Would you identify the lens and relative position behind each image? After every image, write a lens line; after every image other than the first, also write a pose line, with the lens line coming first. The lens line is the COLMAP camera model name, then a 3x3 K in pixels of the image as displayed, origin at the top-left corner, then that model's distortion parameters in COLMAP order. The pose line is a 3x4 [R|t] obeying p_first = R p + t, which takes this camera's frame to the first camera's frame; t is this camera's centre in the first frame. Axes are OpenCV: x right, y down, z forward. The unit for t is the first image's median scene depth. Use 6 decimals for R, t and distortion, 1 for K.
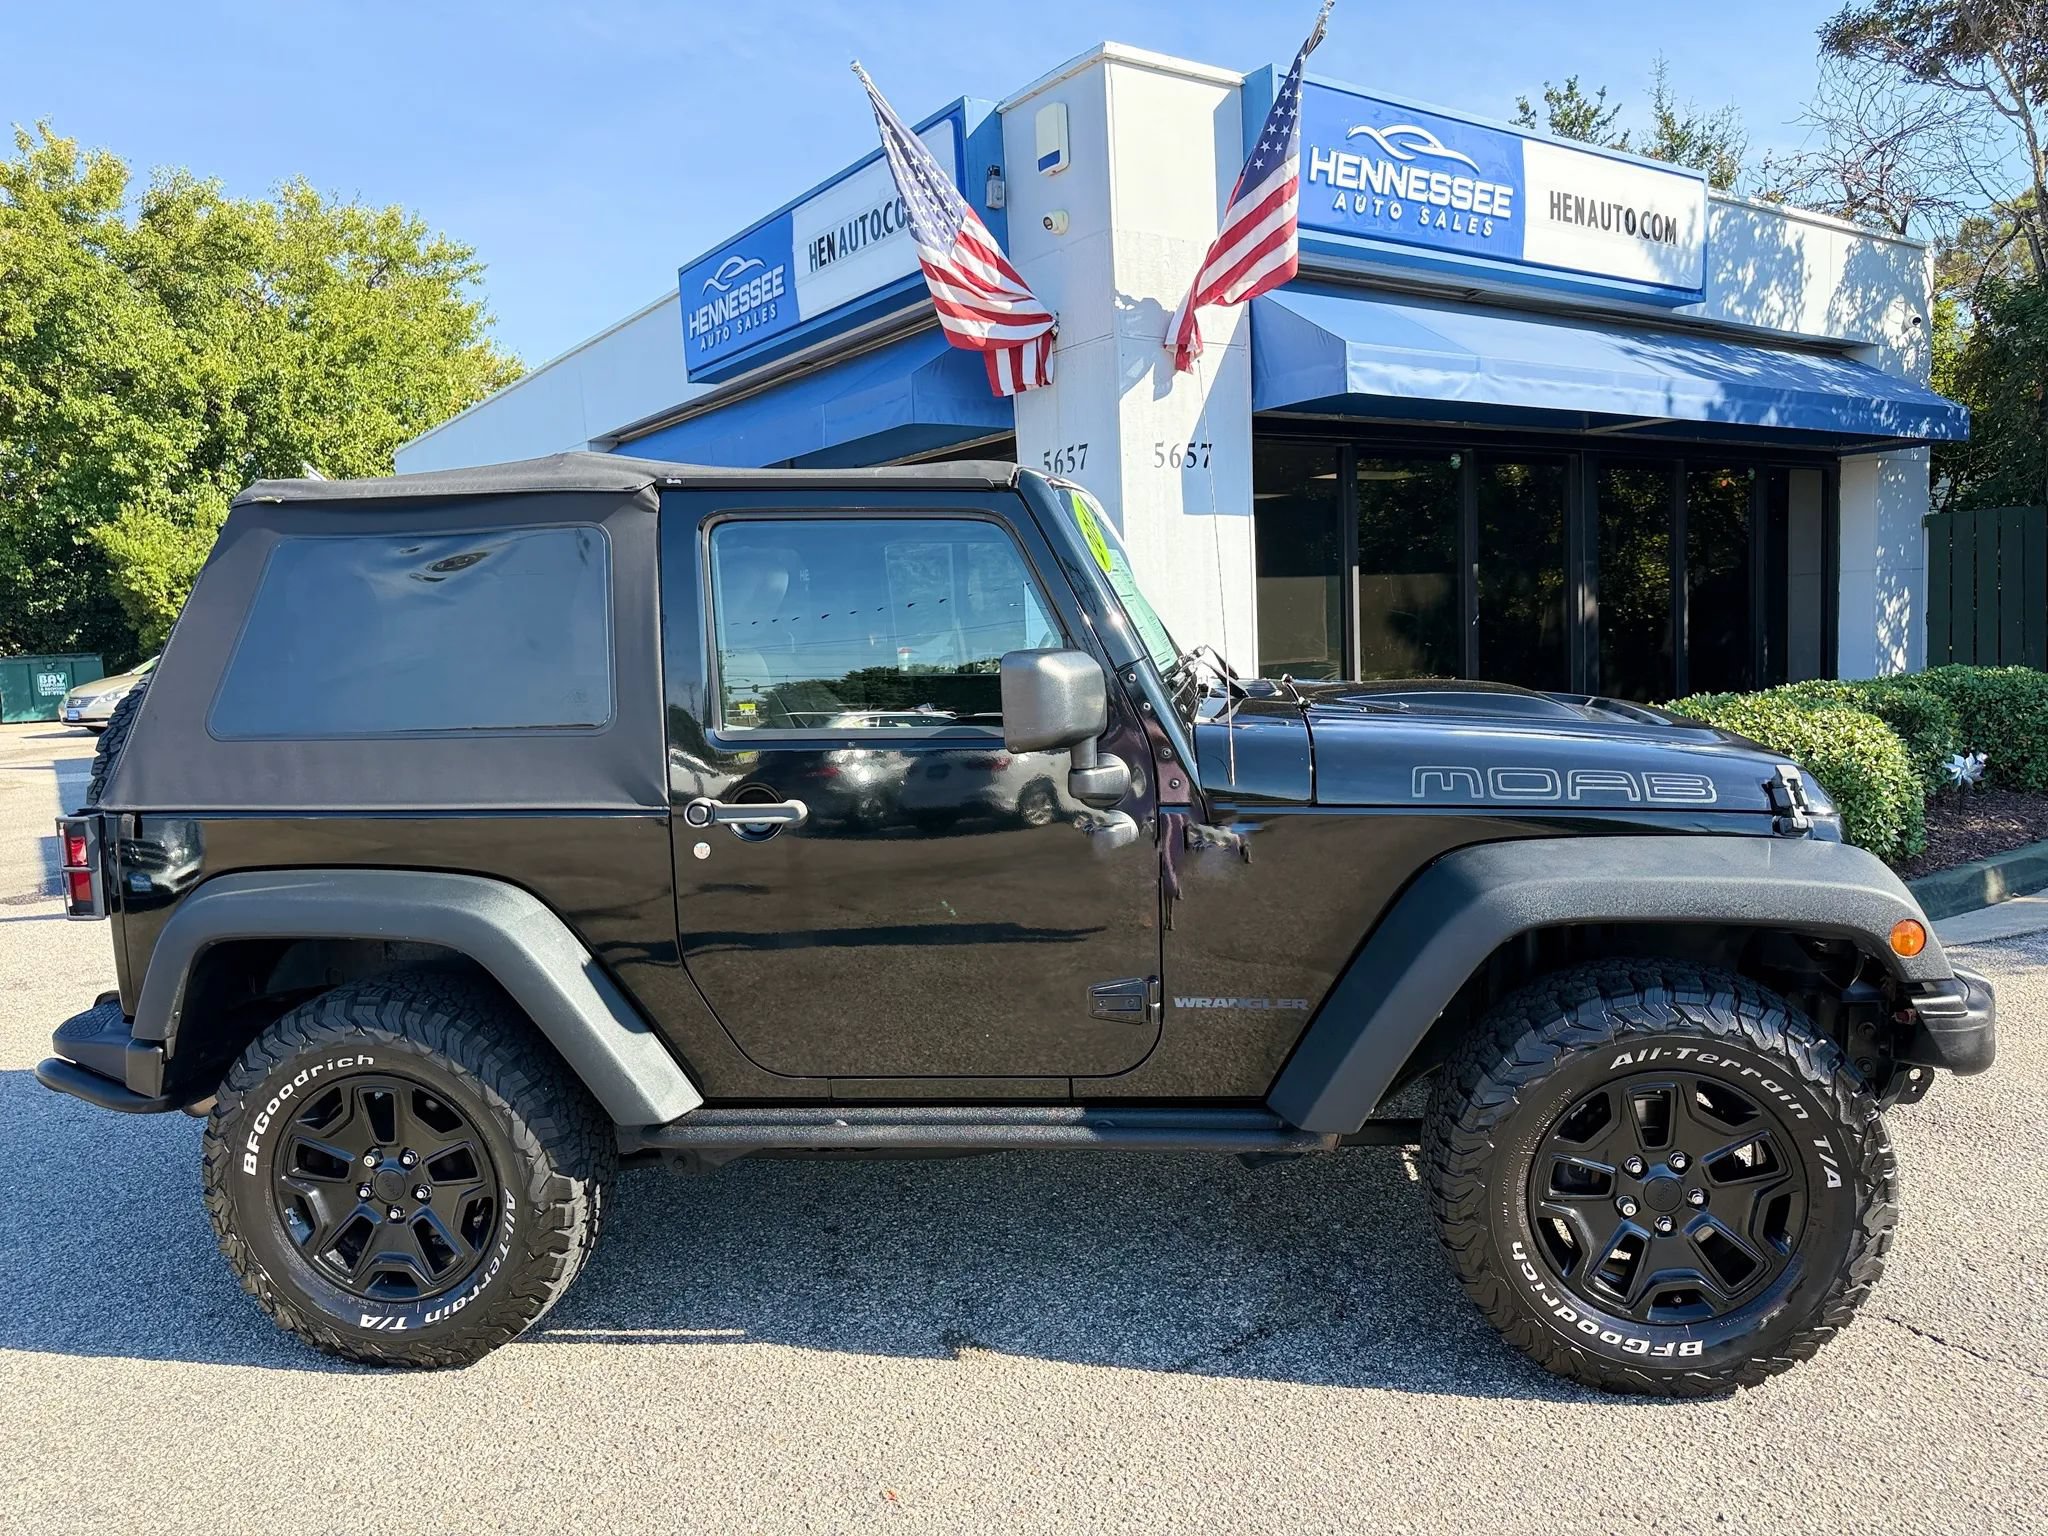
lens RADIAL K [[1452.0, 0, 1033.3], [0, 1452.0, 774.0], [0, 0, 1]] dist [0.019975, -0.022364]
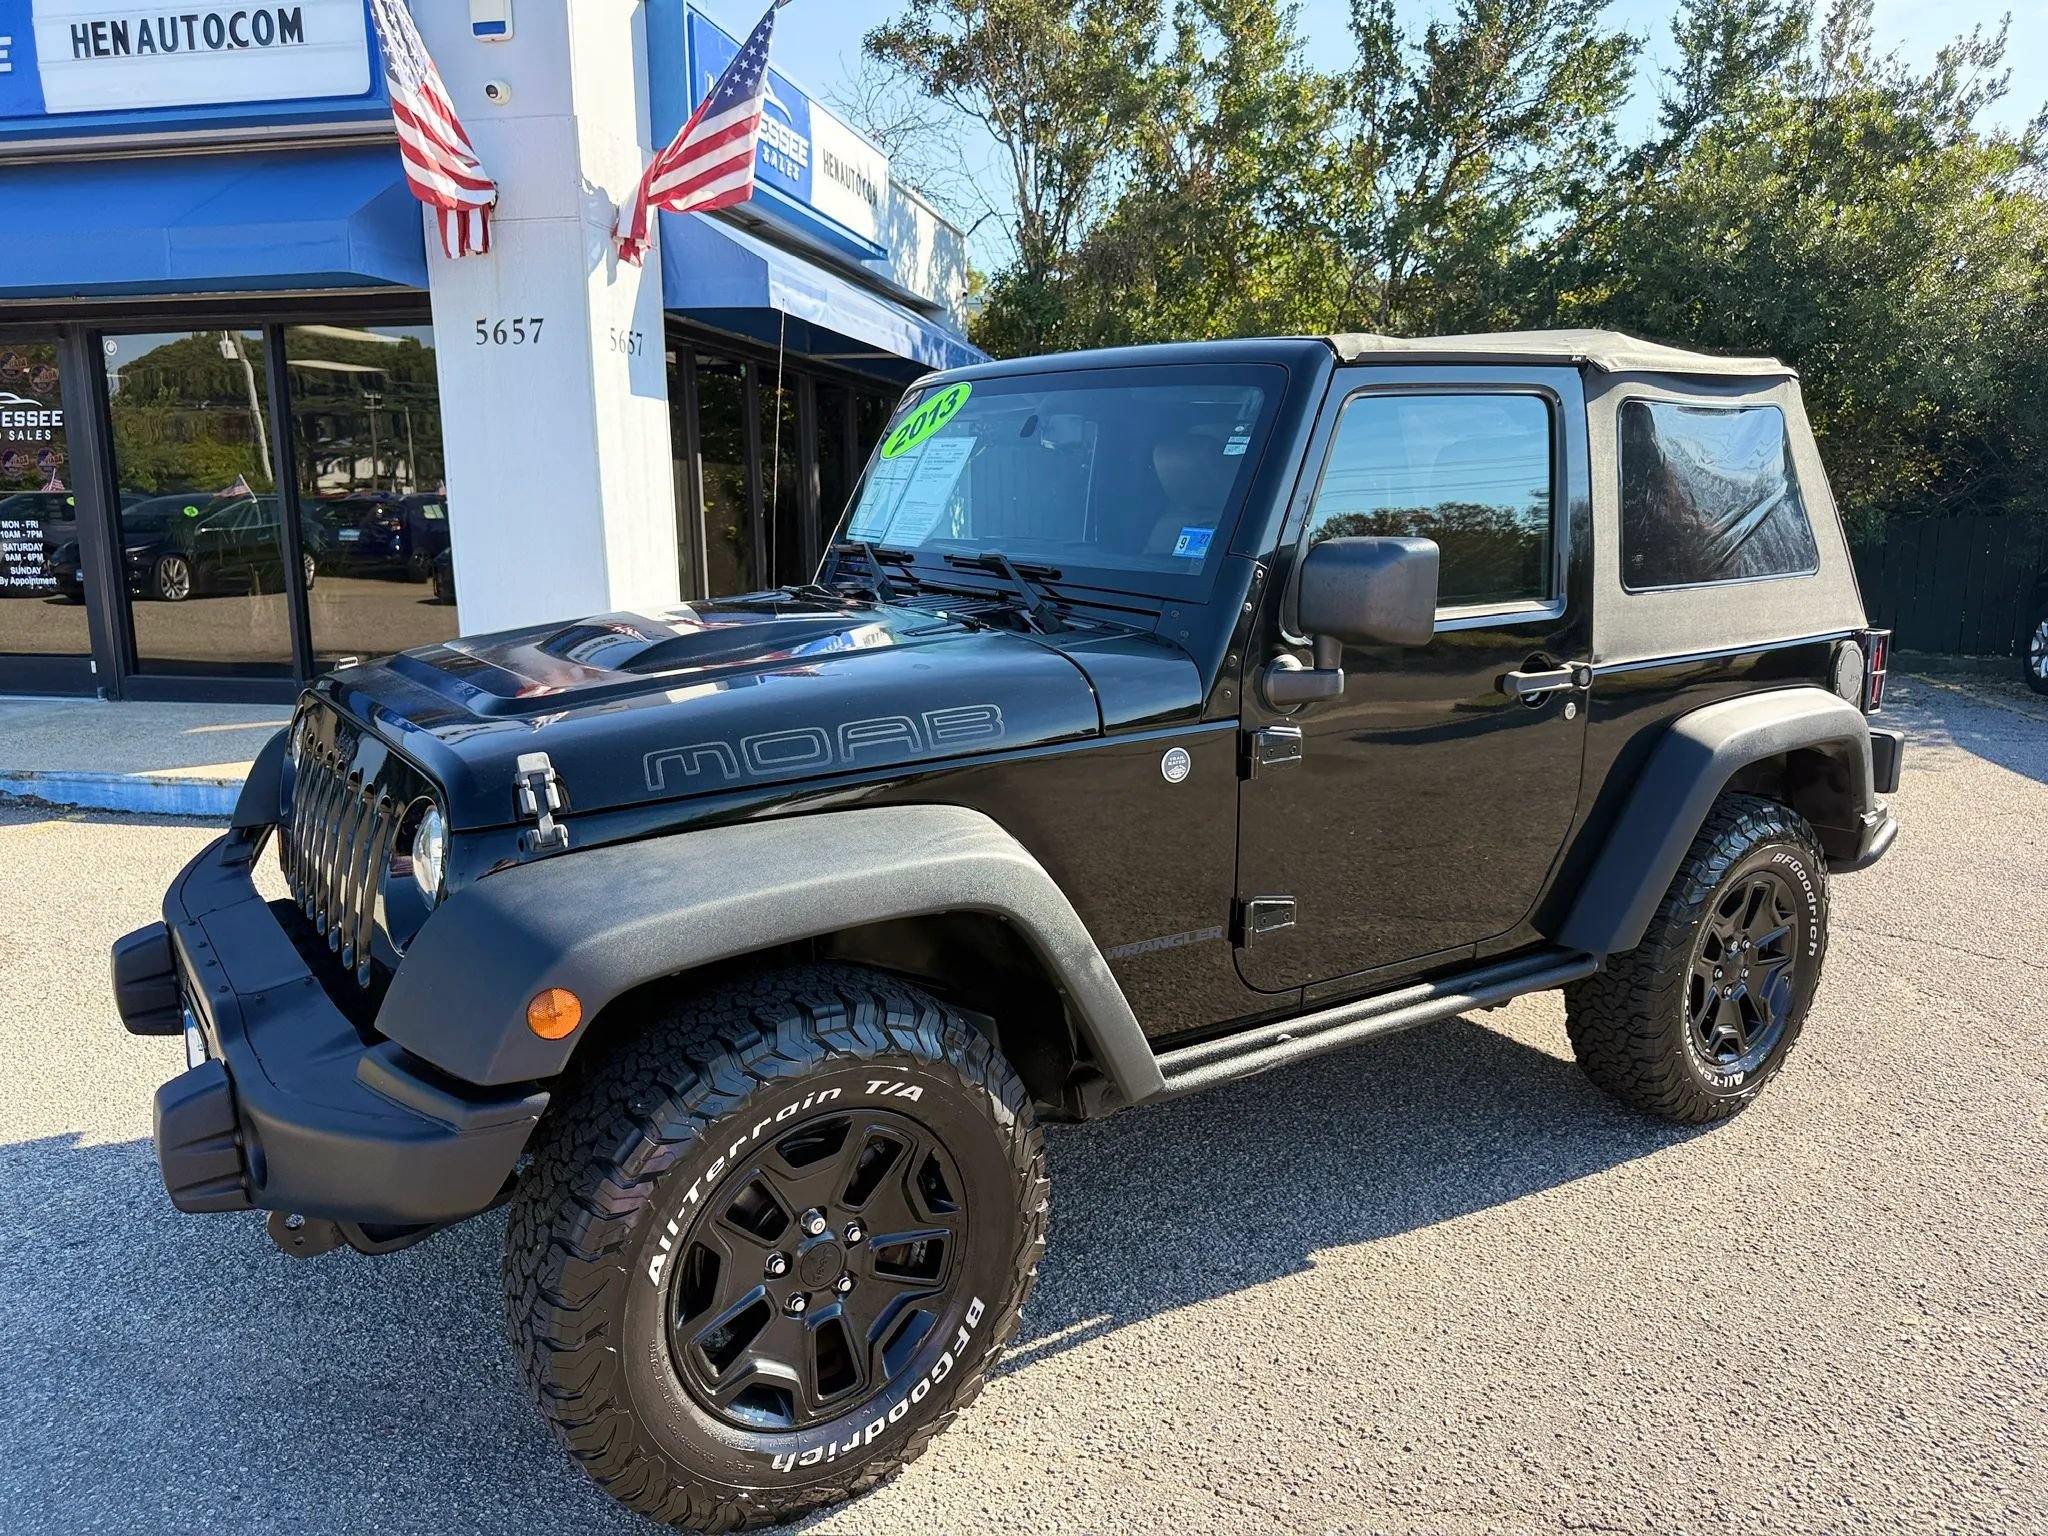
lens RADIAL K [[1454.5, 0, 1027.1], [0, 1454.5, 778.2], [0, 0, 1]] dist [0.017666, -0.021213]
pose [[0.723366, -0.086351, 0.685044, -0.435743], [0.037717, 0.995609, 0.085671, 0.018405], [-0.689434, -0.036133, 0.723447, 0.004190]]
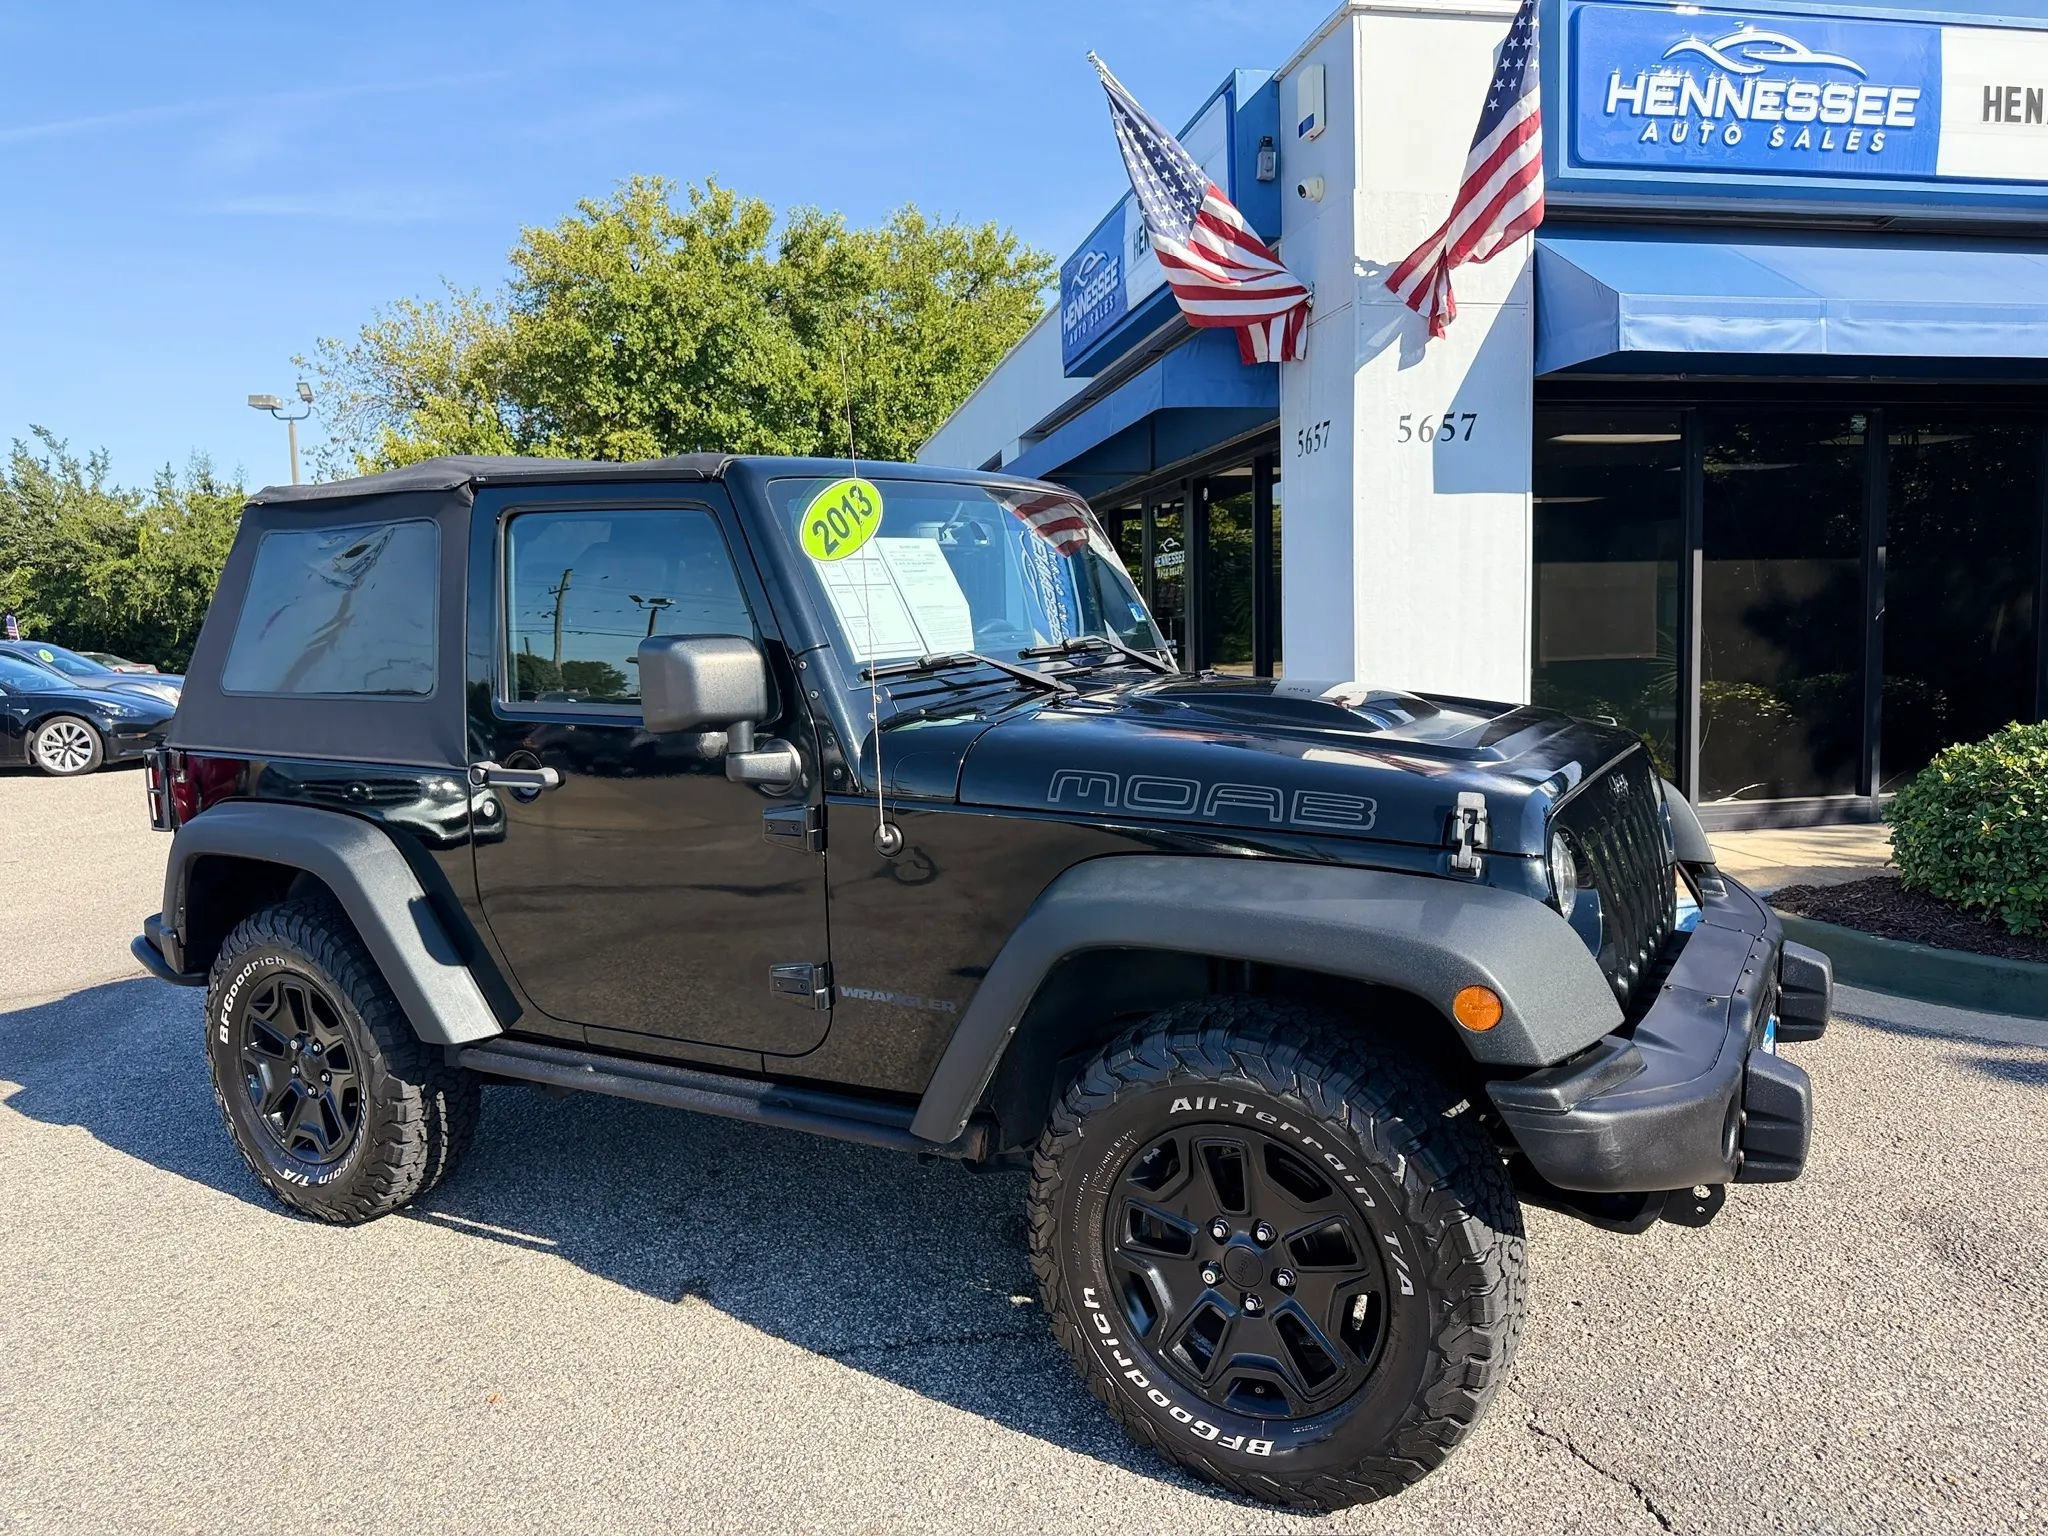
lens RADIAL K [[1454.5, 0, 1021.0], [0, 1454.5, 771.3], [0, 0, 1]] dist [0.017666, -0.021213]
pose [[0.915609, 0.056553, -0.398073, 0.235368], [-0.053267, 0.998393, 0.019319, -0.007759], [0.398526, 0.003516, 0.917150, 0.049728]]
